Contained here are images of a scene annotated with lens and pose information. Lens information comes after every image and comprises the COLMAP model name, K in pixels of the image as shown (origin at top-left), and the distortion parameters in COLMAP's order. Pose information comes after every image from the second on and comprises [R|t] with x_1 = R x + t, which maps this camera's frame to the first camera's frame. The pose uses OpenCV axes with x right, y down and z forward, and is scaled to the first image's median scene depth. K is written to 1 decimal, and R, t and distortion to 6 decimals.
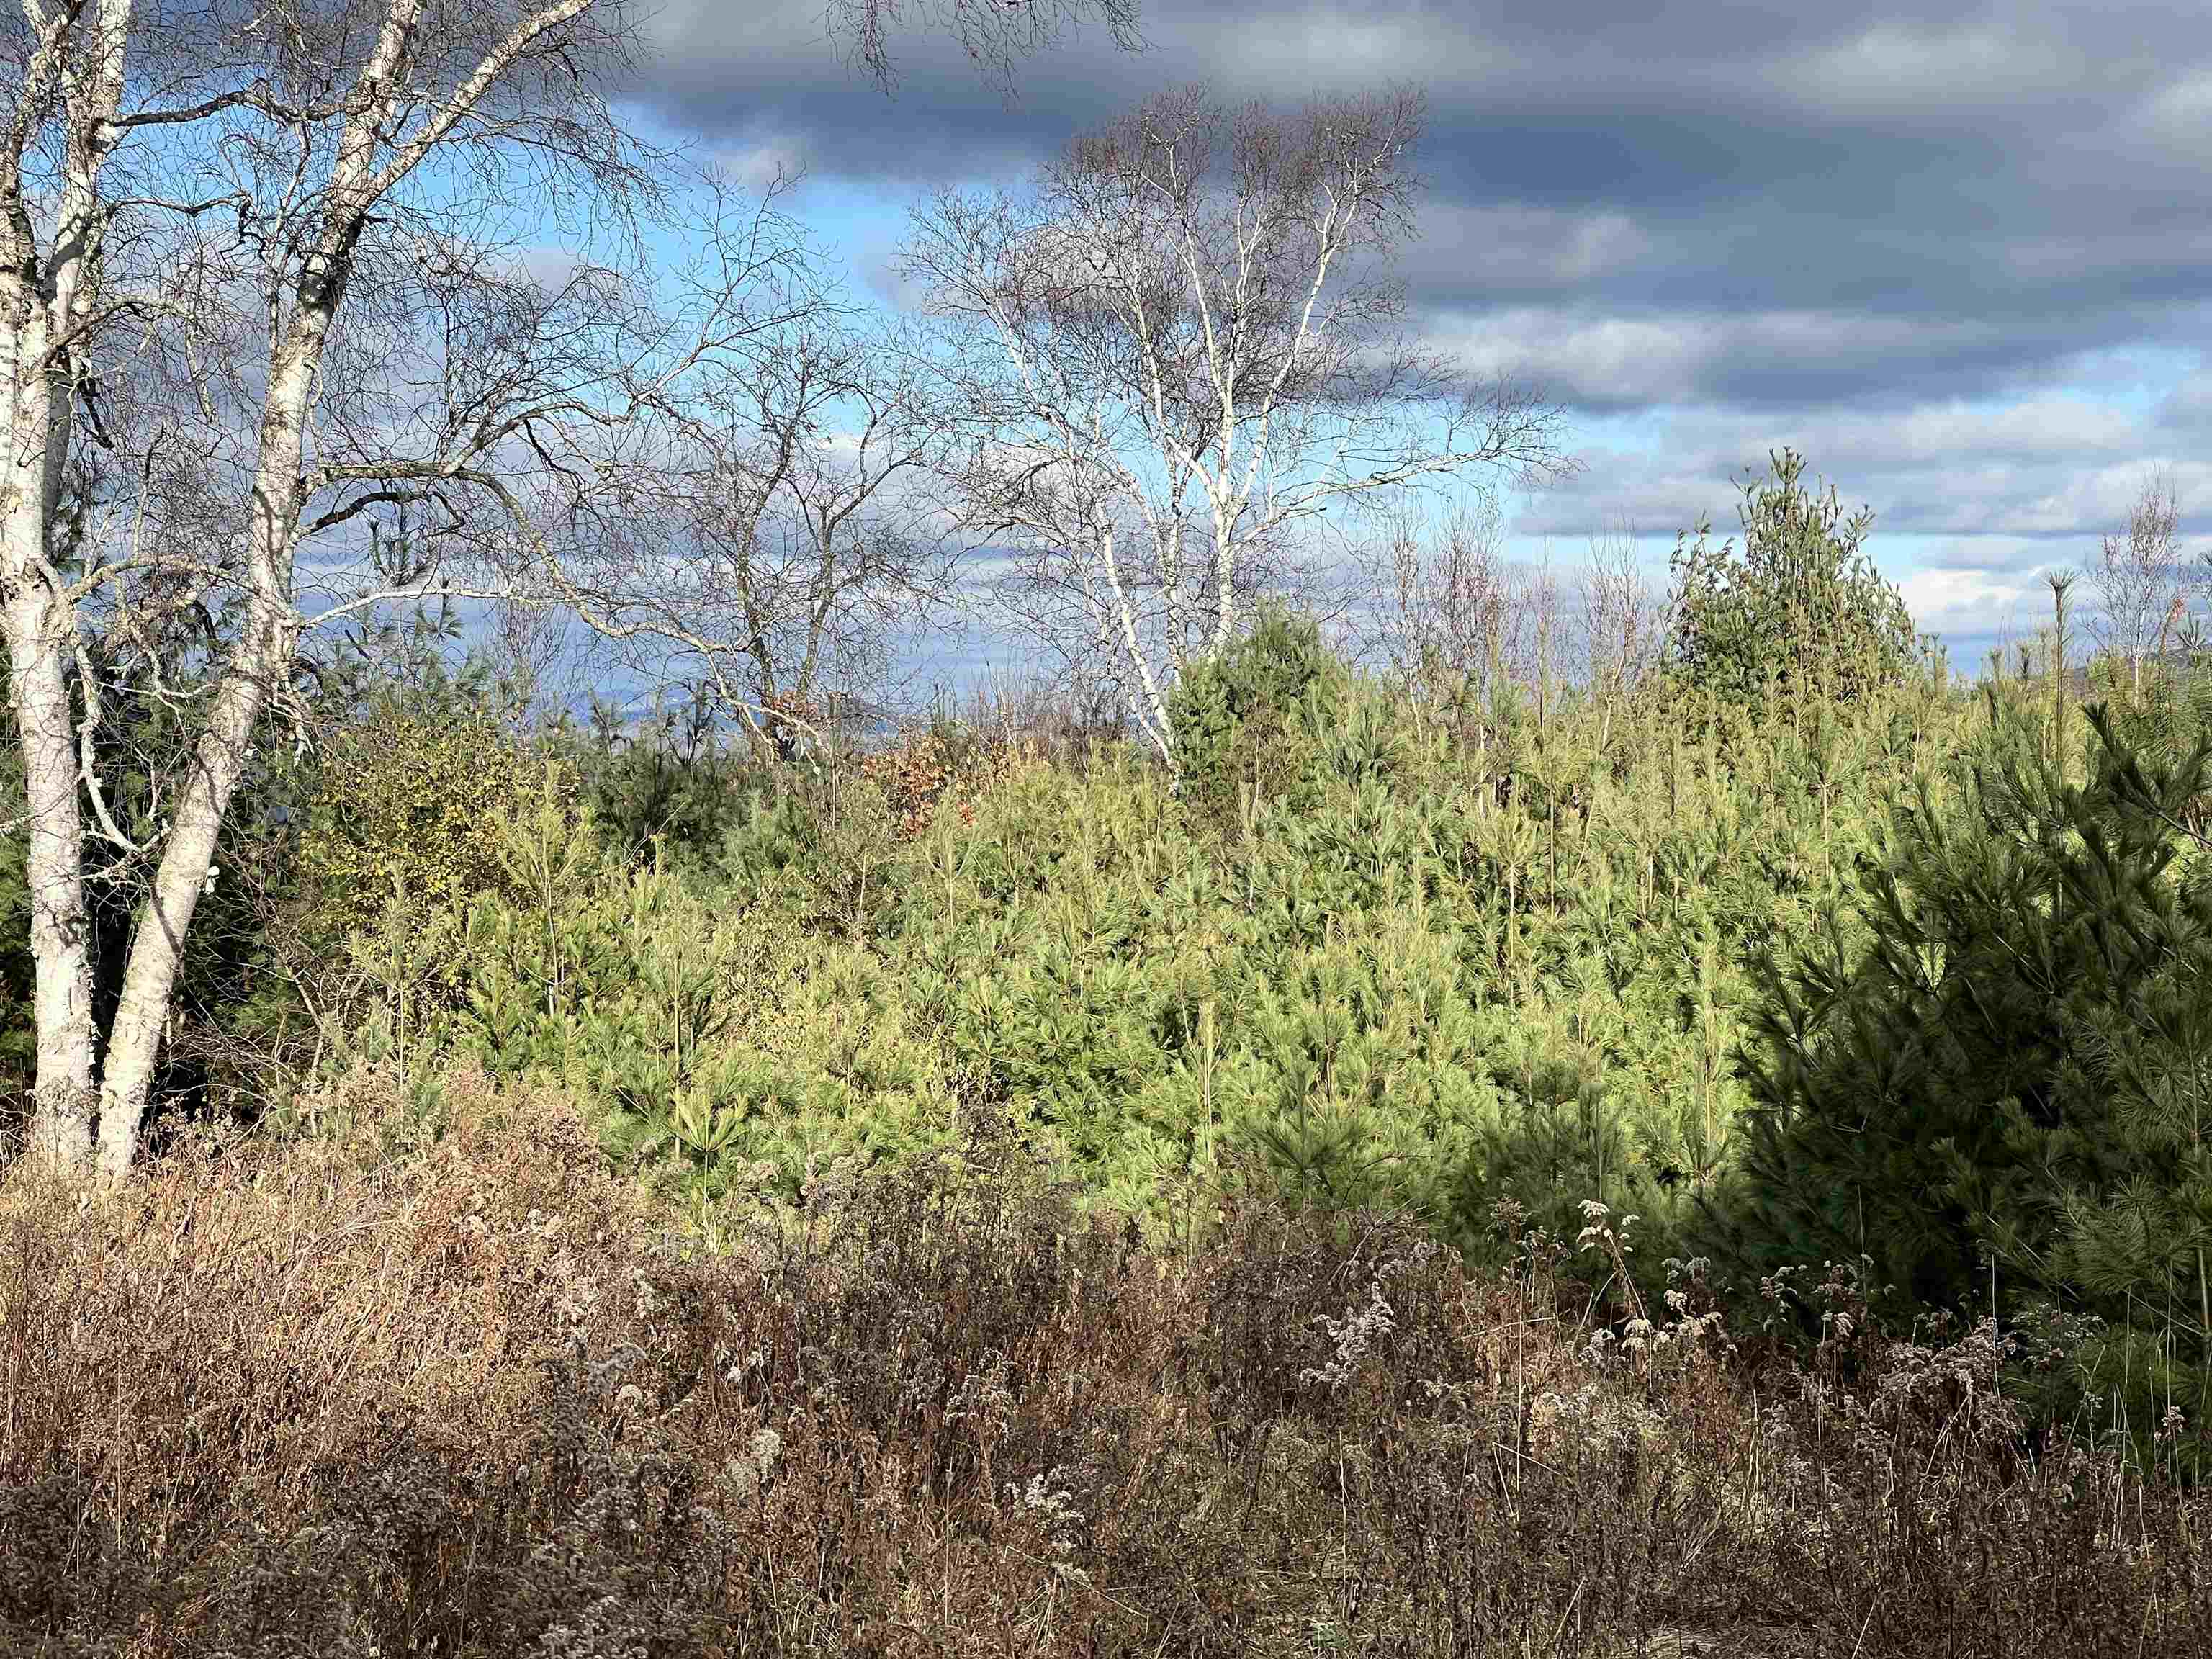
lens RADIAL K [[5009.1, 0, 1109.6], [0, 5009.1, 827.5], [0, 0, 1]] dist [0.332276, 0.000000]
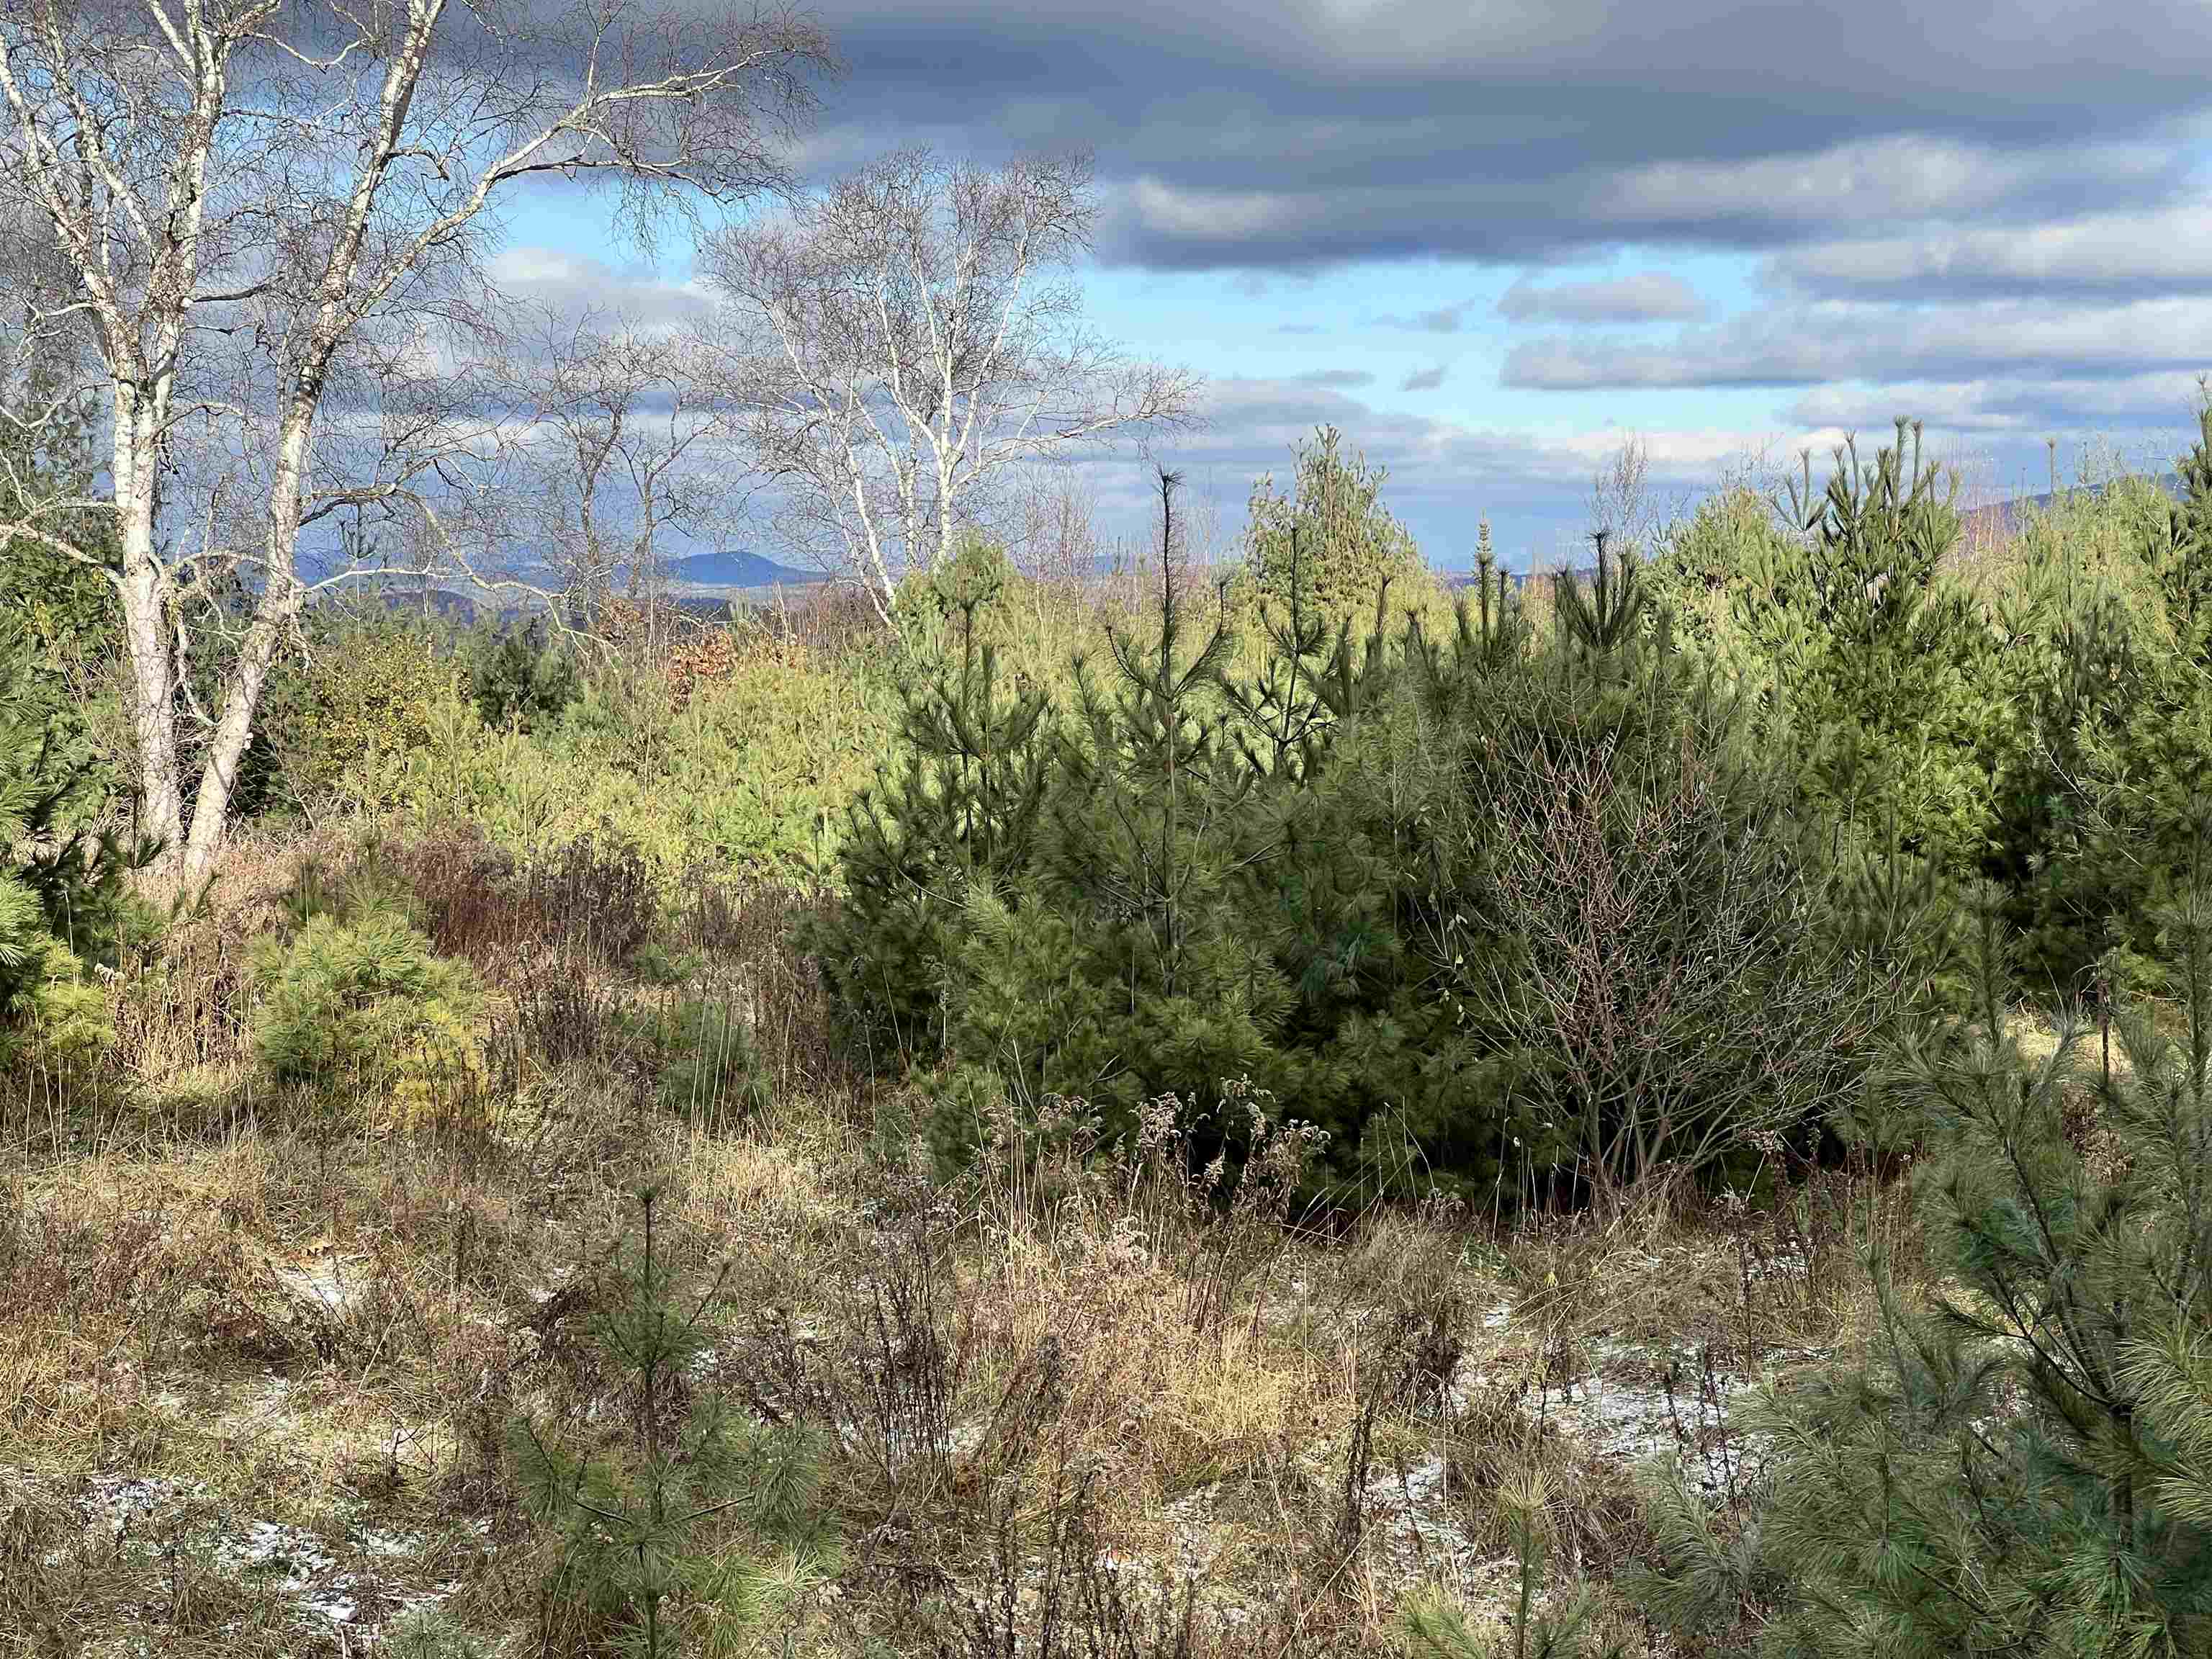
lens RADIAL K [[5009.1, 0, 1100.7], [0, 5009.1, 833.8], [0, 0, 1]] dist [0.332276, 0.000000]
pose [[0.999772, -0.008143, 0.019732, 0.070989], [0.007512, 0.999464, 0.031856, -0.010103], [-0.019981, -0.031700, 0.999298, -0.680829]]
